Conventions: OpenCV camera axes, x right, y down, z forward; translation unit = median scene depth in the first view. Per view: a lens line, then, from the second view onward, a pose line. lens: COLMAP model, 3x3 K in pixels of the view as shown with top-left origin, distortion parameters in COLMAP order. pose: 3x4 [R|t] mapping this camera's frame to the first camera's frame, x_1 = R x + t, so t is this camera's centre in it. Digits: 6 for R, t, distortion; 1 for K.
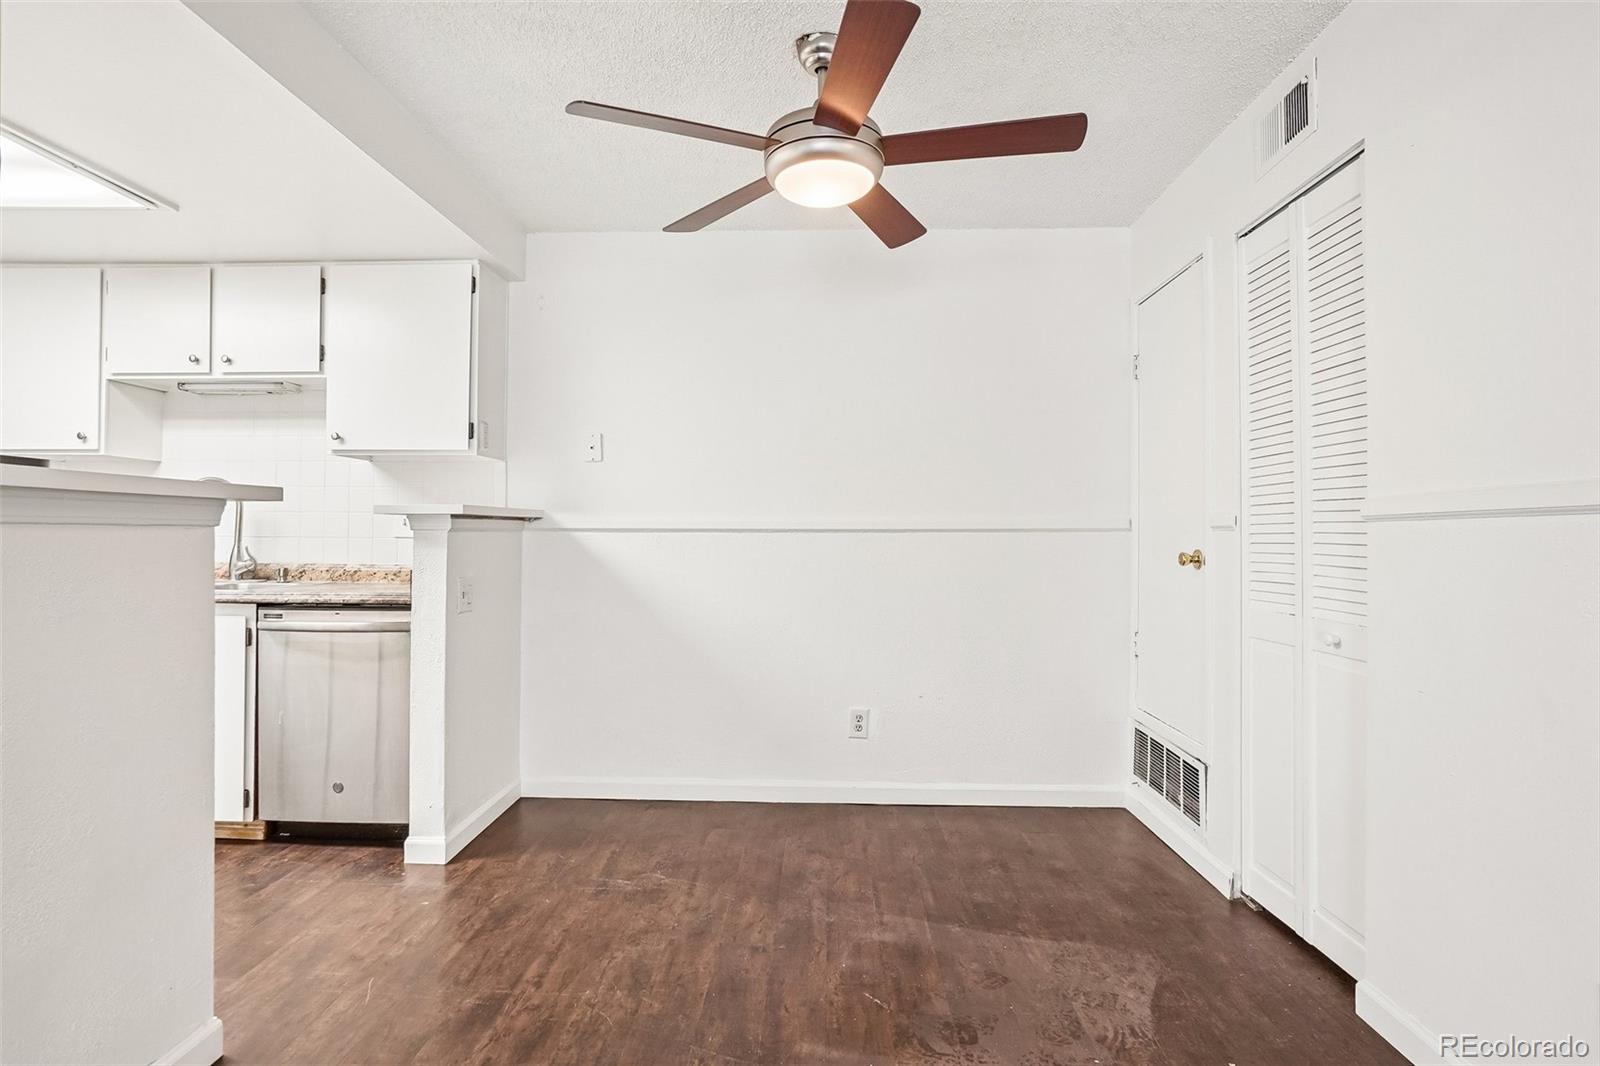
lens RADIAL K [[830.0, 0, 781.3], [0, 830.0, 521.7], [0, 0, 1]] dist [-0.029921, 0.014988]
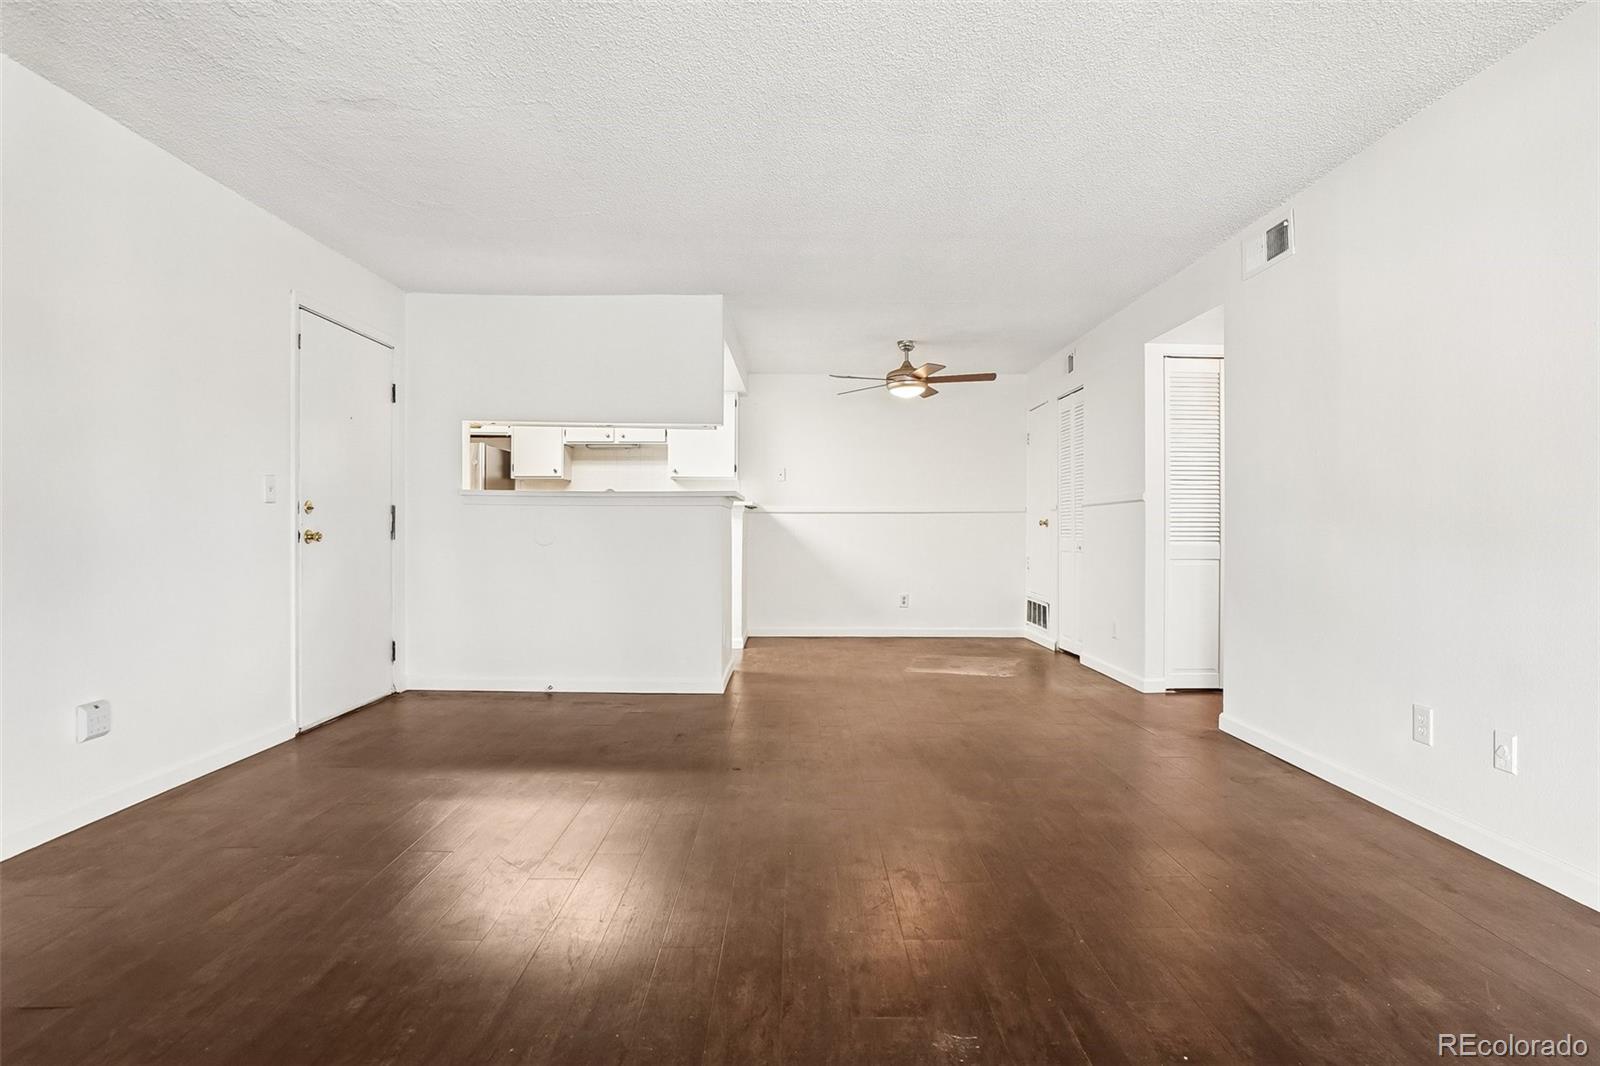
lens RADIAL K [[830.0, 0, 789.1], [0, 830.0, 520.9], [0, 0, 1]] dist [-0.029921, 0.014988]
pose [[0.999077, -0.002492, 0.042877, -0.319324], [0.002300, 0.999987, 0.004533, 0.022651], [-0.042888, -0.004431, 0.999070, -1.240109]]
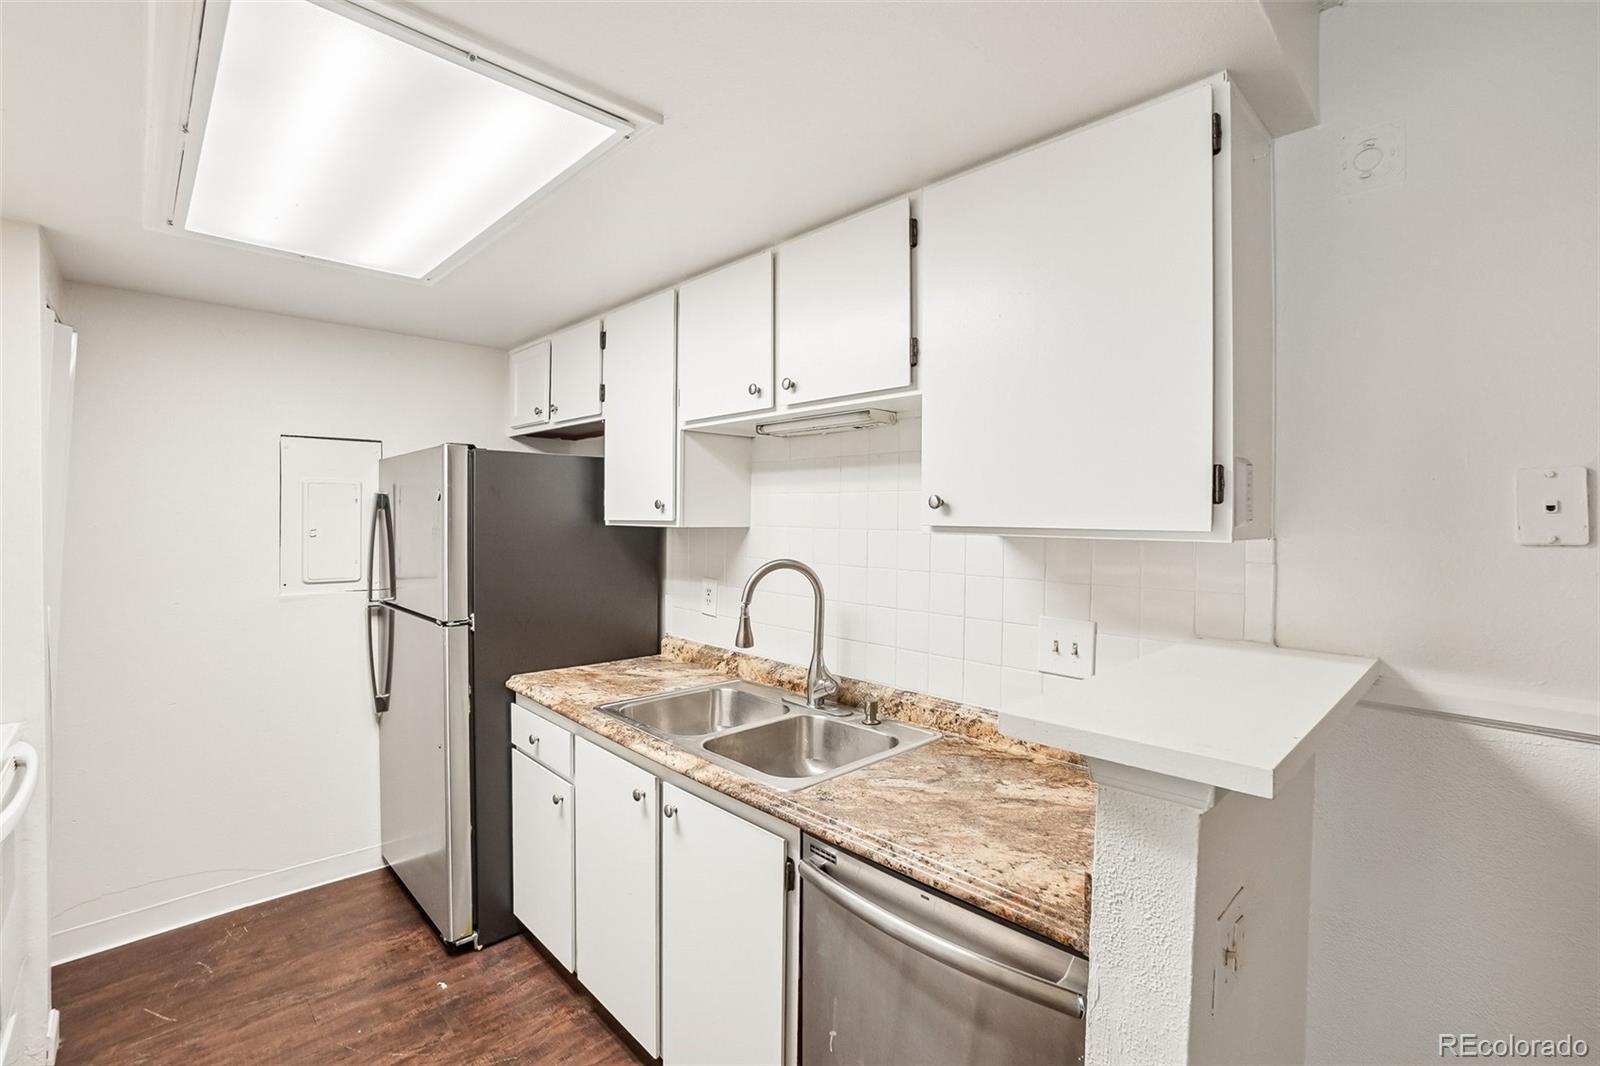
lens RADIAL K [[707.2, 0, 795.6], [0, 707.2, 522.1], [0, 0, 1]] dist [-0.061661, 0.019834]
pose [[0.728493, 0.004114, -0.685041, -0.286910], [0.005897, 0.999907, 0.012276, -0.094835], [0.685028, -0.012982, 0.728401, 0.591170]]
